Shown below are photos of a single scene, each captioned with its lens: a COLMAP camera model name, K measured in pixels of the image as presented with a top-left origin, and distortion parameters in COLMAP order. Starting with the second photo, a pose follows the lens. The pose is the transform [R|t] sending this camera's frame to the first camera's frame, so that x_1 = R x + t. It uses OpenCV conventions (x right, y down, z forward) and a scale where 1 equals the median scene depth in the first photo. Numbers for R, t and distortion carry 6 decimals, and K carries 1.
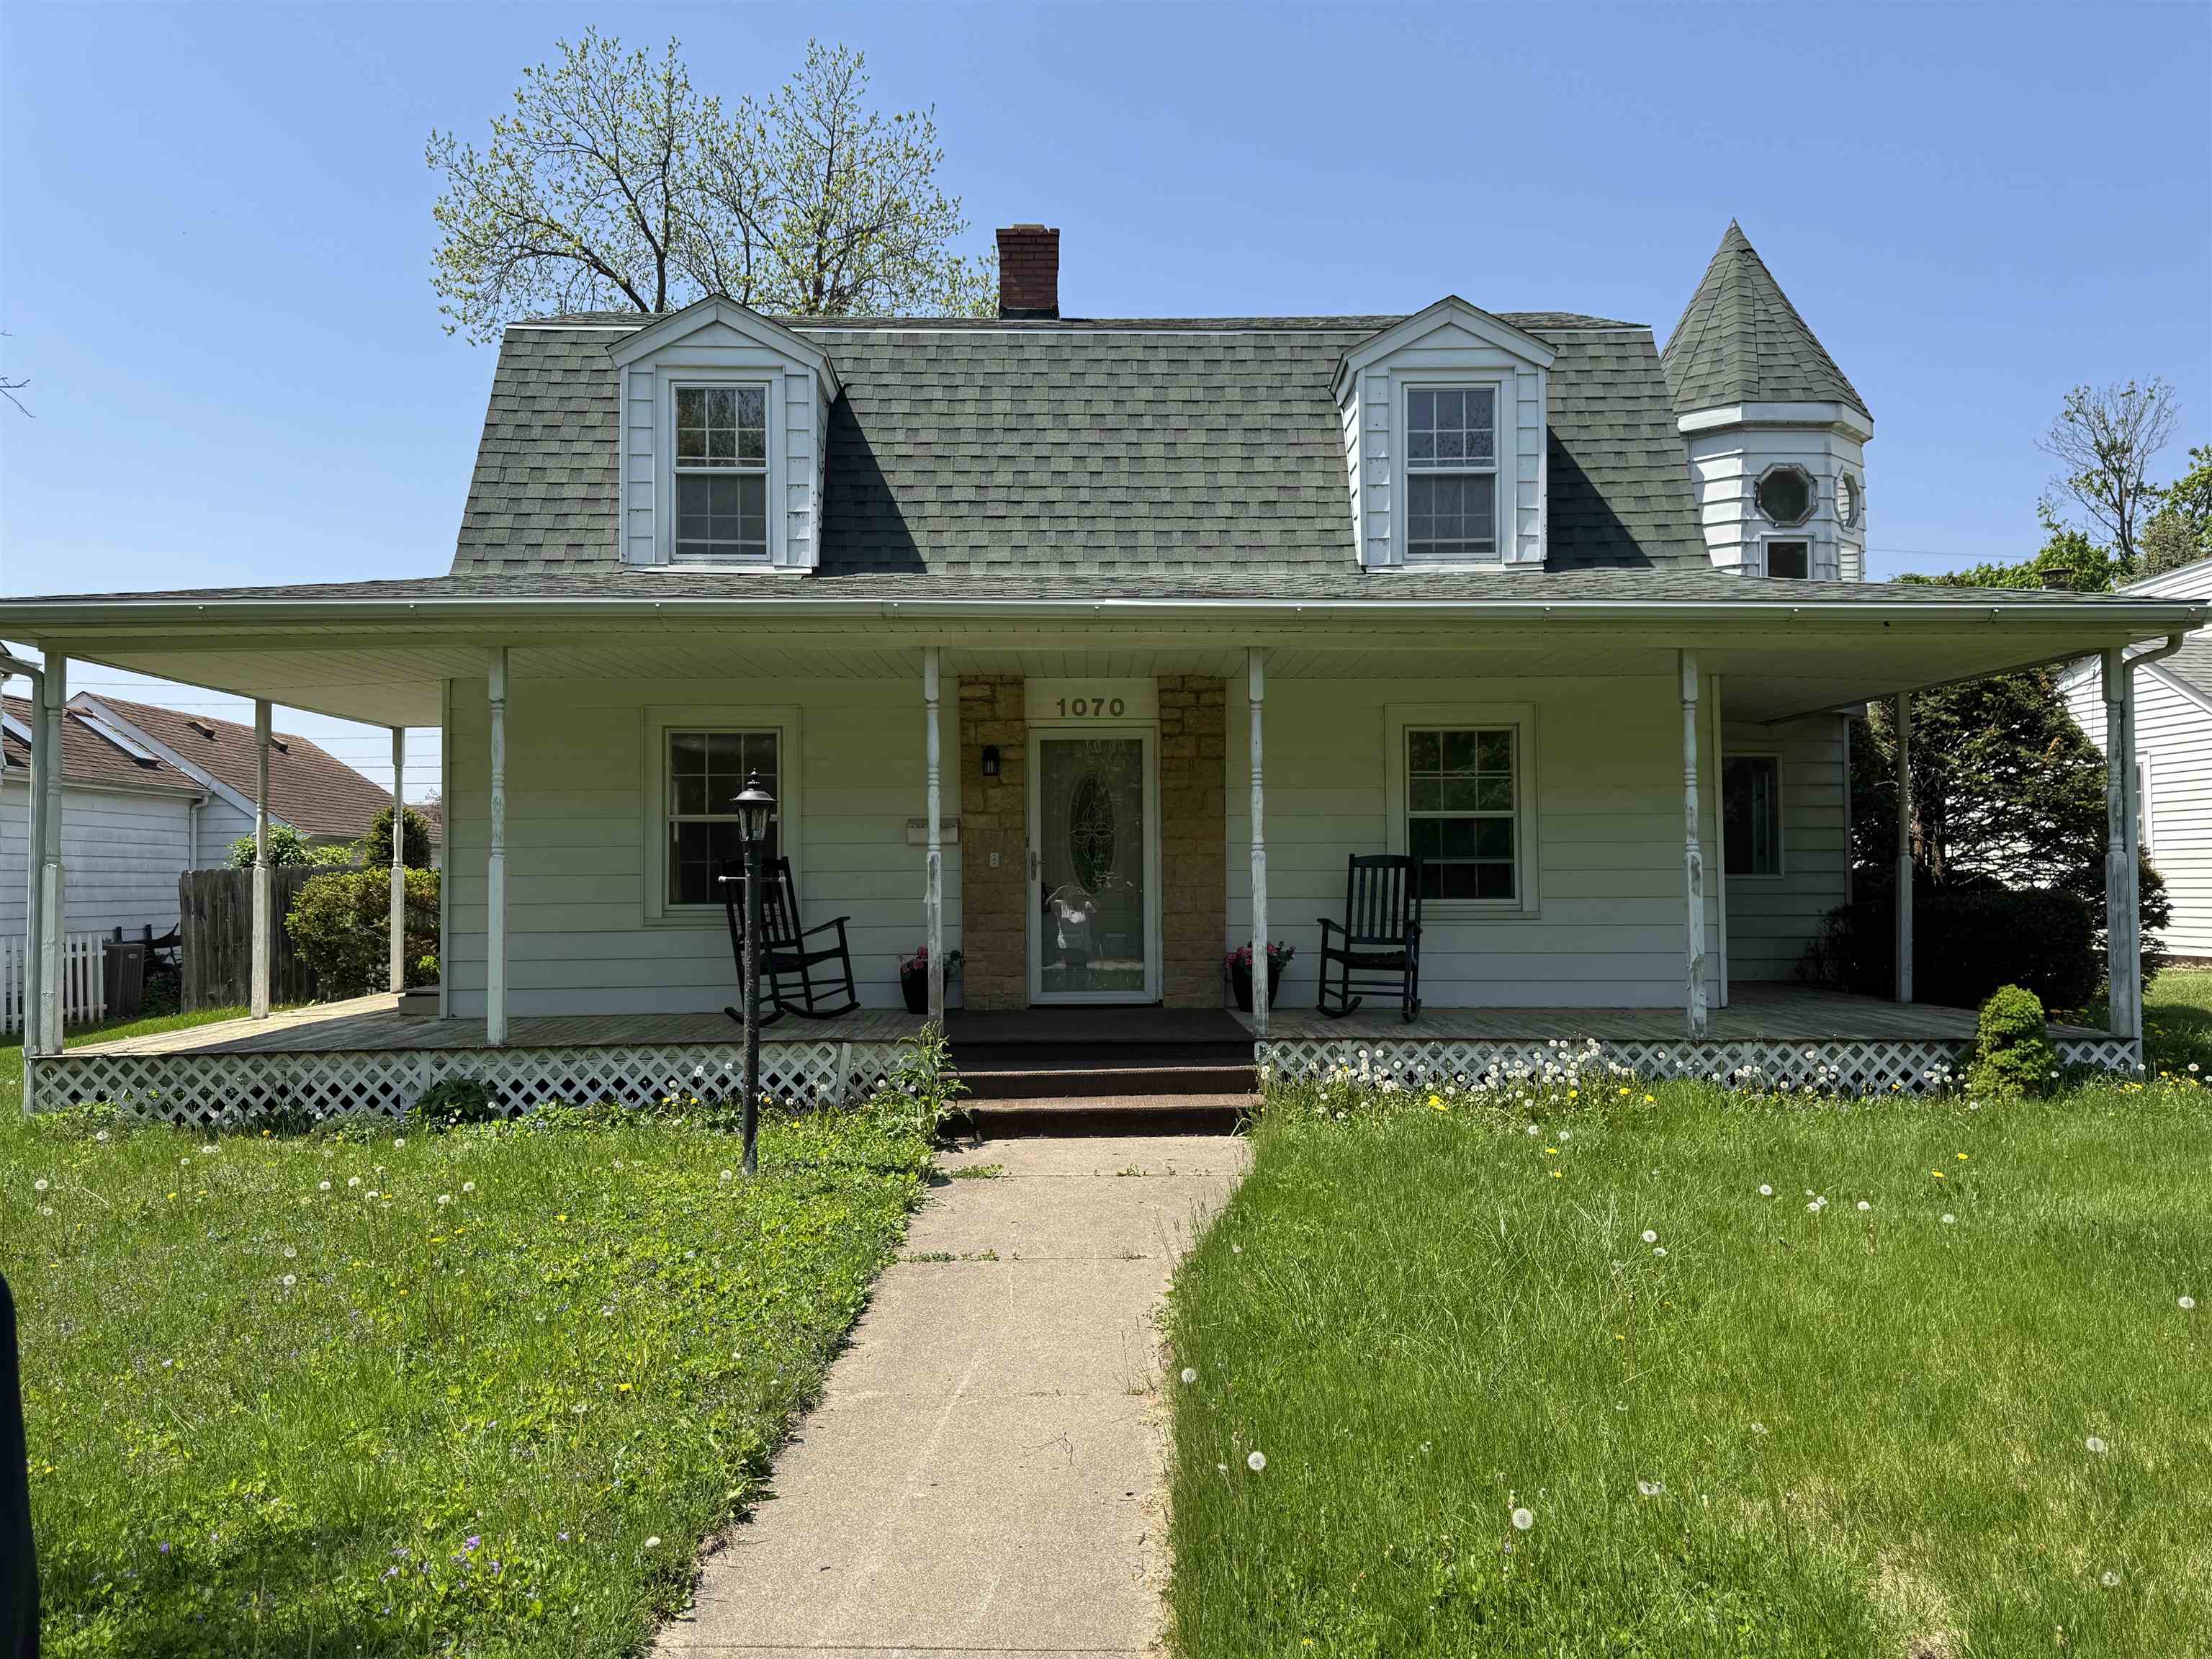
lens RADIAL K [[1552.1, 0, 1124.3], [0, 1552.1, 855.1], [0, 0, 1]] dist [0.121680, -0.175744]
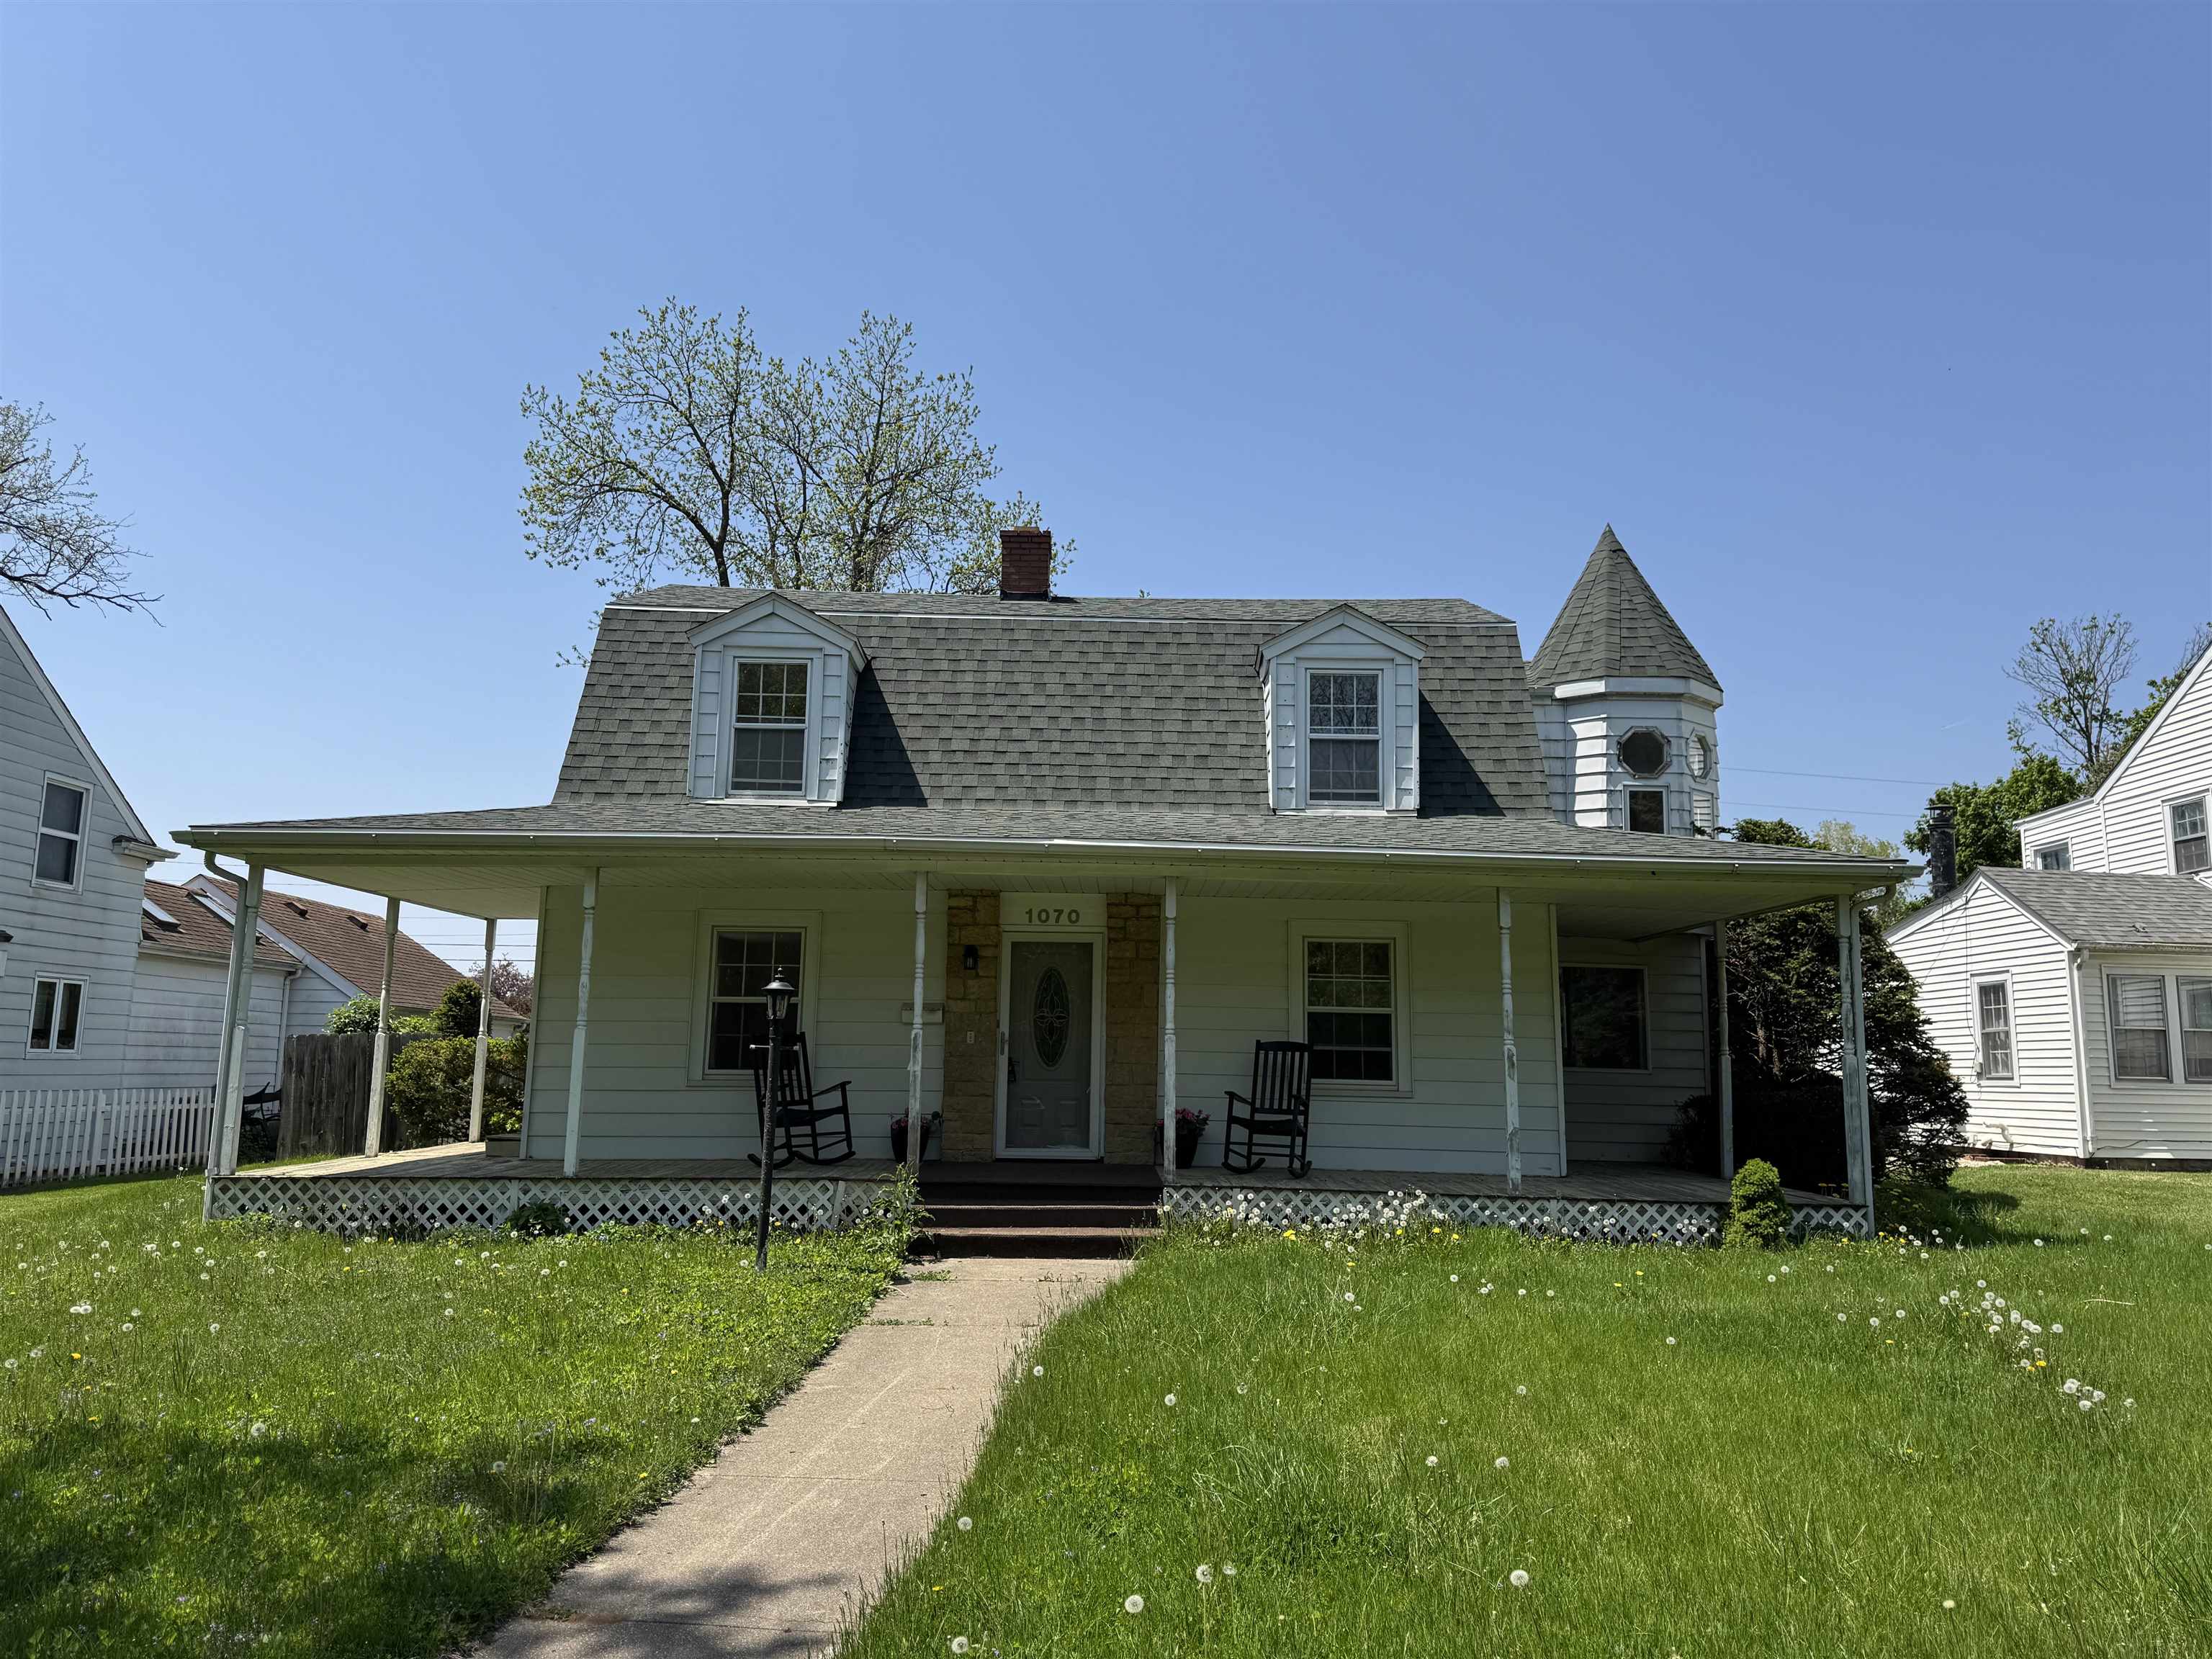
lens RADIAL K [[1563.1, 0, 1118.4], [0, 1563.1, 839.6], [0, 0, 1]] dist [0.161058, -0.287724]
pose [[0.999496, 0.021052, -0.023774, 0.058401], [-0.023898, 0.991664, -0.126613, 0.001883], [0.020910, 0.127117, 0.991667, -0.249609]]
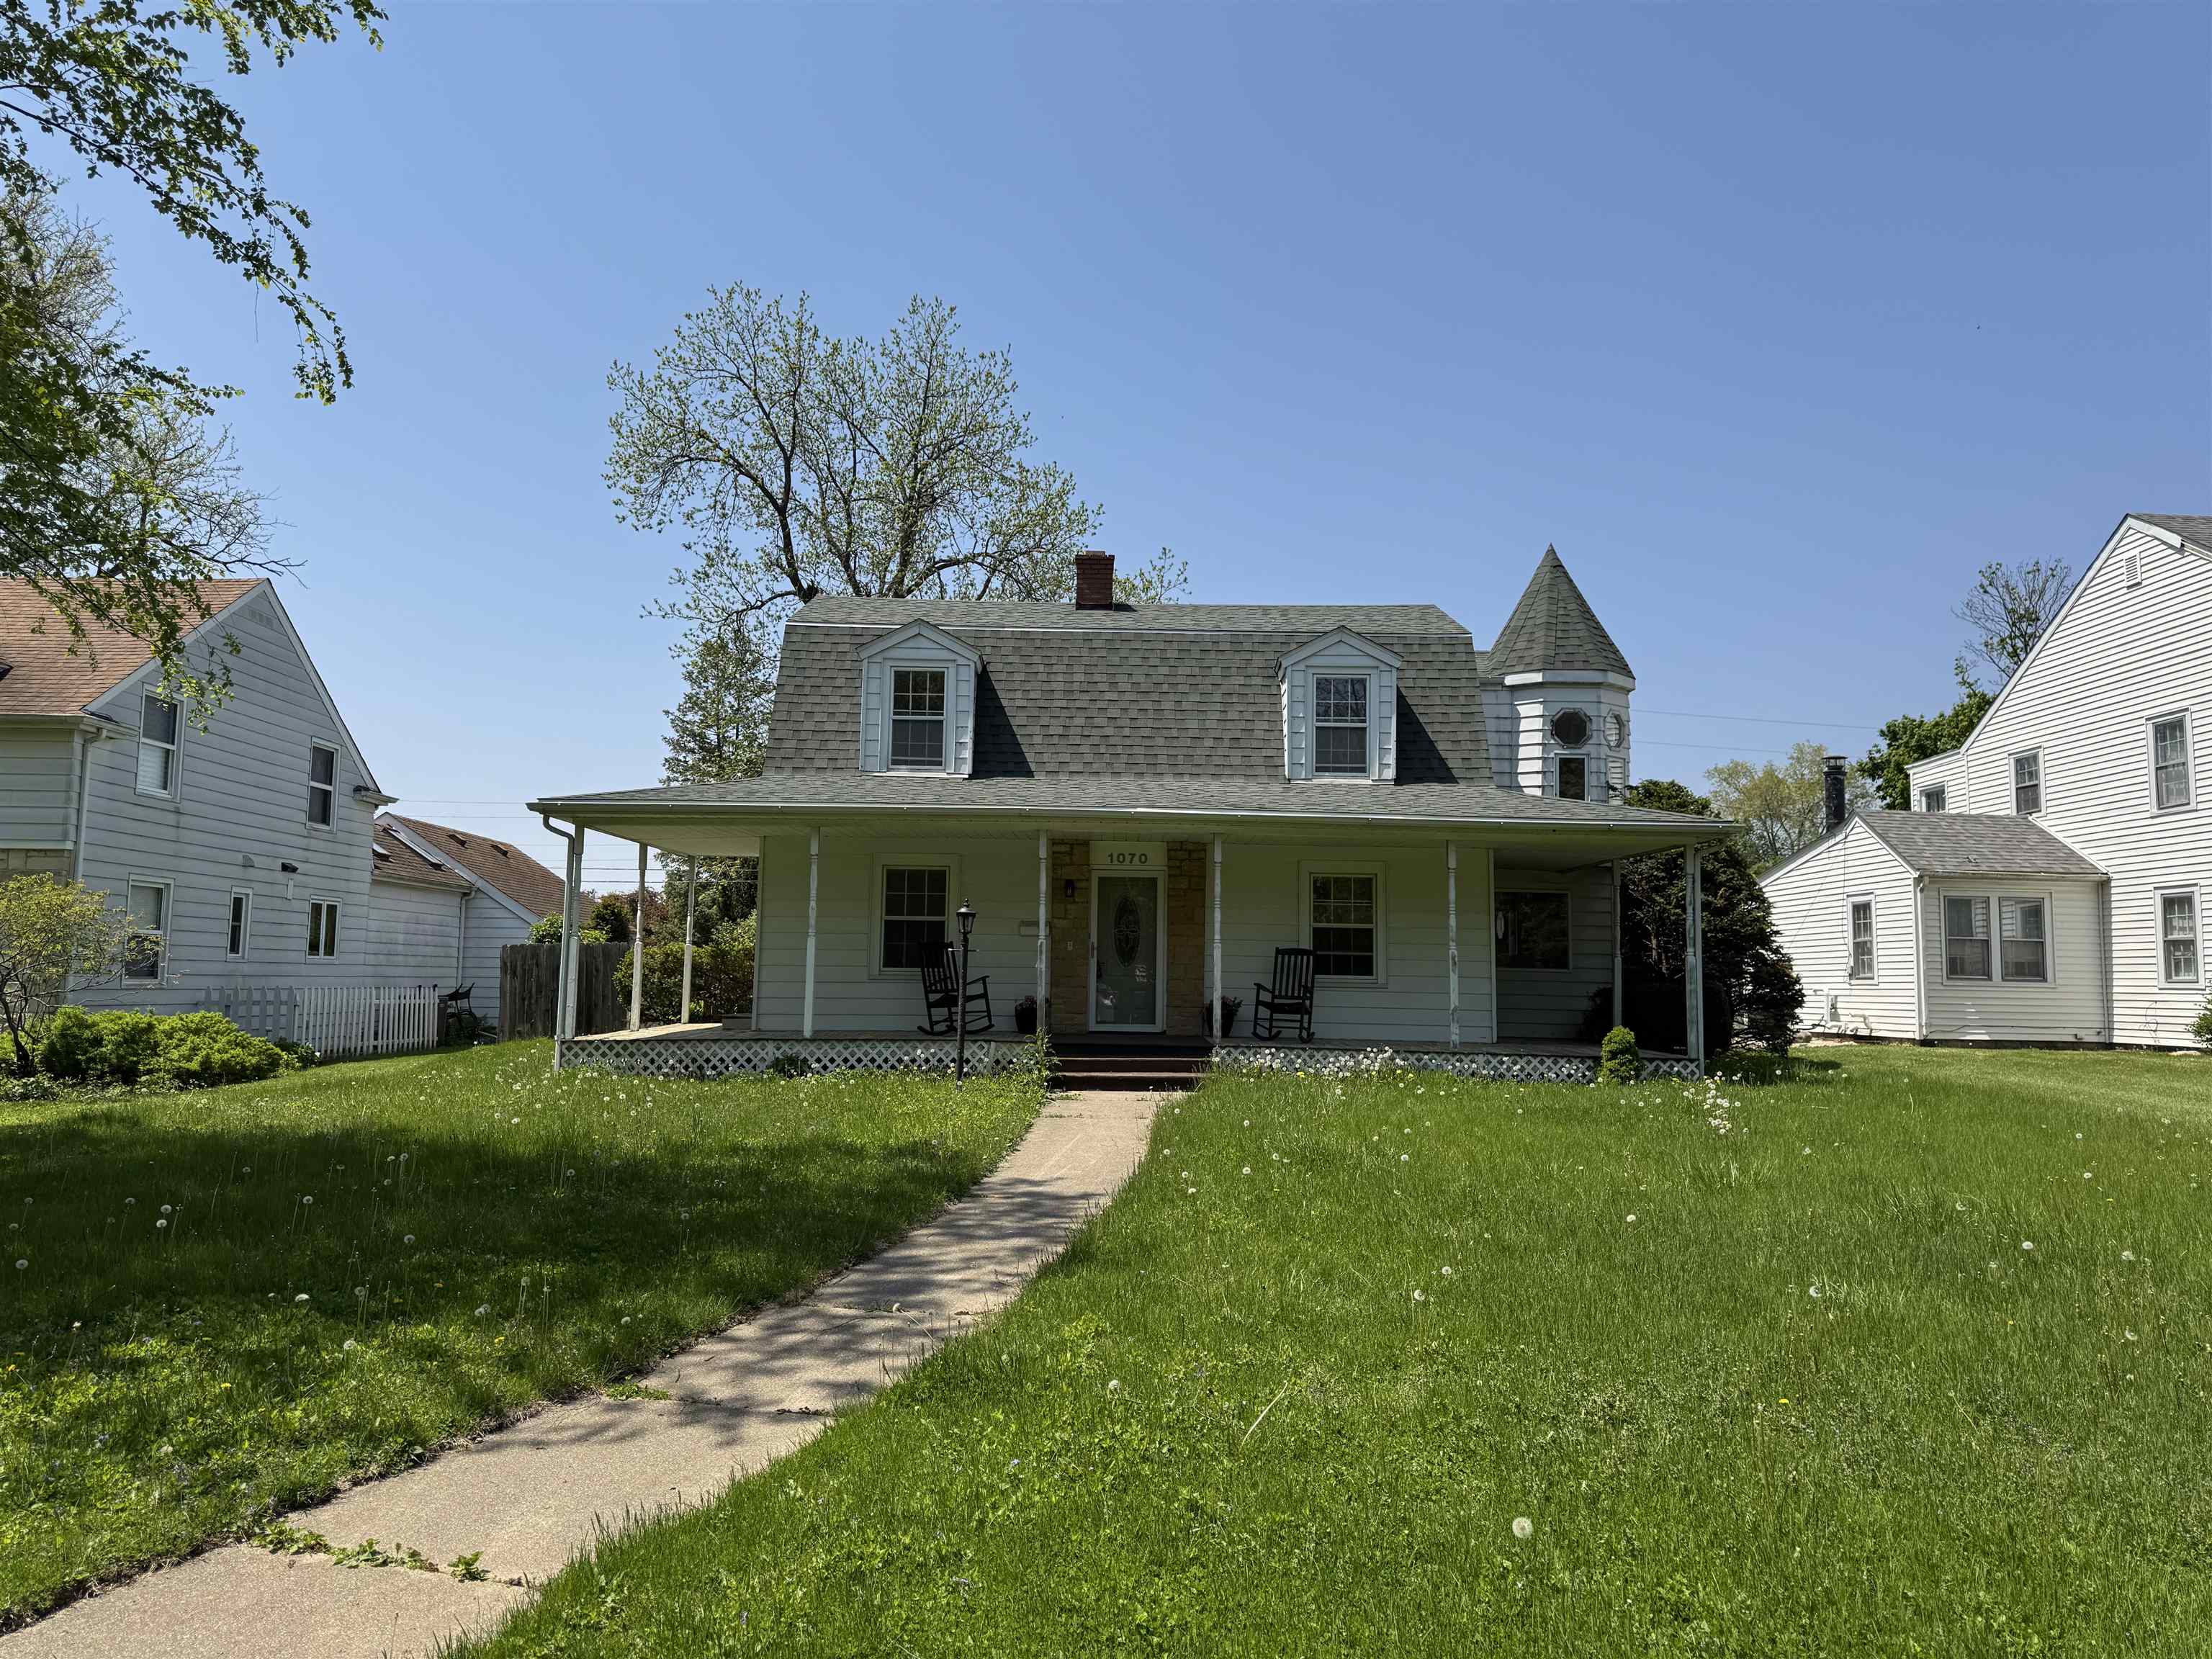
lens RADIAL K [[1563.1, 0, 1118.4], [0, 1563.1, 839.6], [0, 0, 1]] dist [0.161058, -0.287724]
pose [[0.999494, 0.021389, -0.023524, 0.008240], [-0.023034, 0.997136, -0.072030, 0.009006], [0.021916, 0.072535, 0.997125, -0.709688]]
